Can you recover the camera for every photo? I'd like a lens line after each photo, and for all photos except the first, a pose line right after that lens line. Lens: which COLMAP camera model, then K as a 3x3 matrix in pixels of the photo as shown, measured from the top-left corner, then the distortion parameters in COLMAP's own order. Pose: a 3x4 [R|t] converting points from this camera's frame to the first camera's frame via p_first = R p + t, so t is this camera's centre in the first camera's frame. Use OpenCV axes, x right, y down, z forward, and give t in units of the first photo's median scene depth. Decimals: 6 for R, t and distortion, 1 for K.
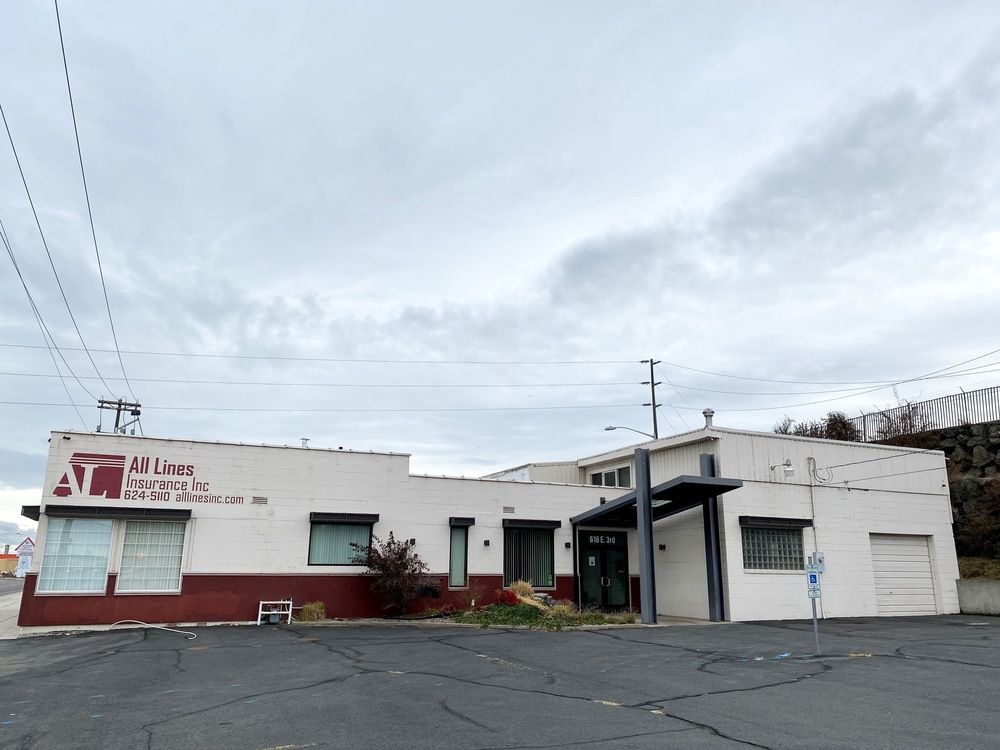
lens RADIAL K [[754.7, 0, 505.8], [0, 754.7, 369.4], [0, 0, 1]] dist [0.038717, -0.028837]
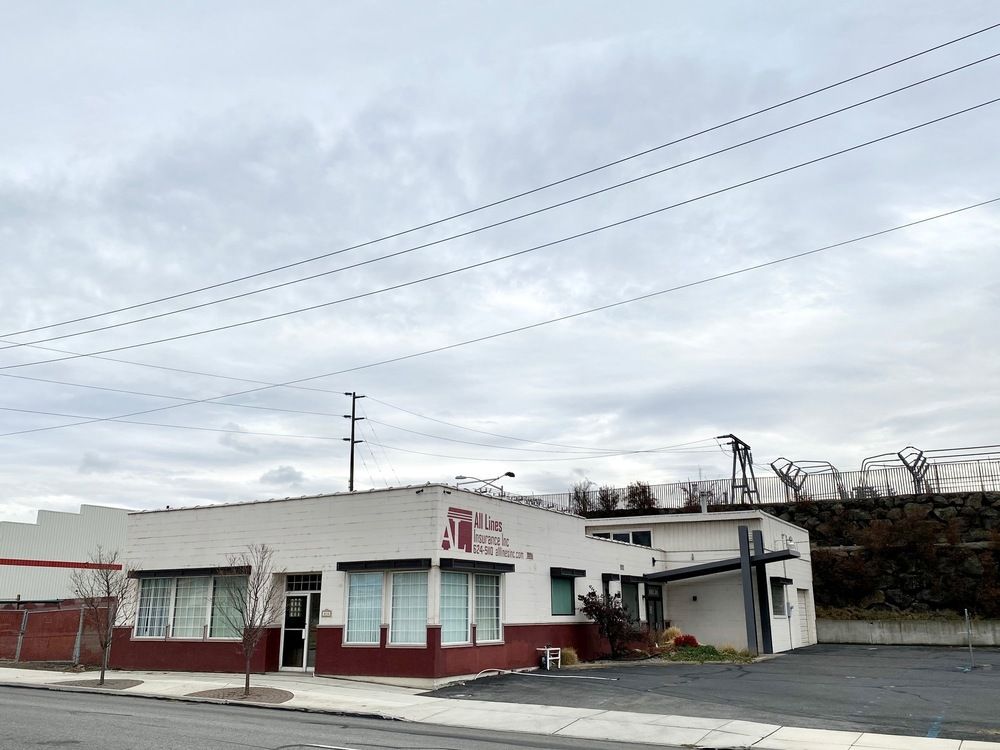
lens RADIAL K [[850.2, 0, 516.2], [0, 850.2, 379.2], [0, 0, 1]] dist [0.061242, -0.068398]
pose [[0.800825, 0.149056, 0.580053, -1.009568], [-0.145607, 0.987930, -0.052842, -0.010995], [-0.580928, -0.042142, 0.812863, 0.019984]]
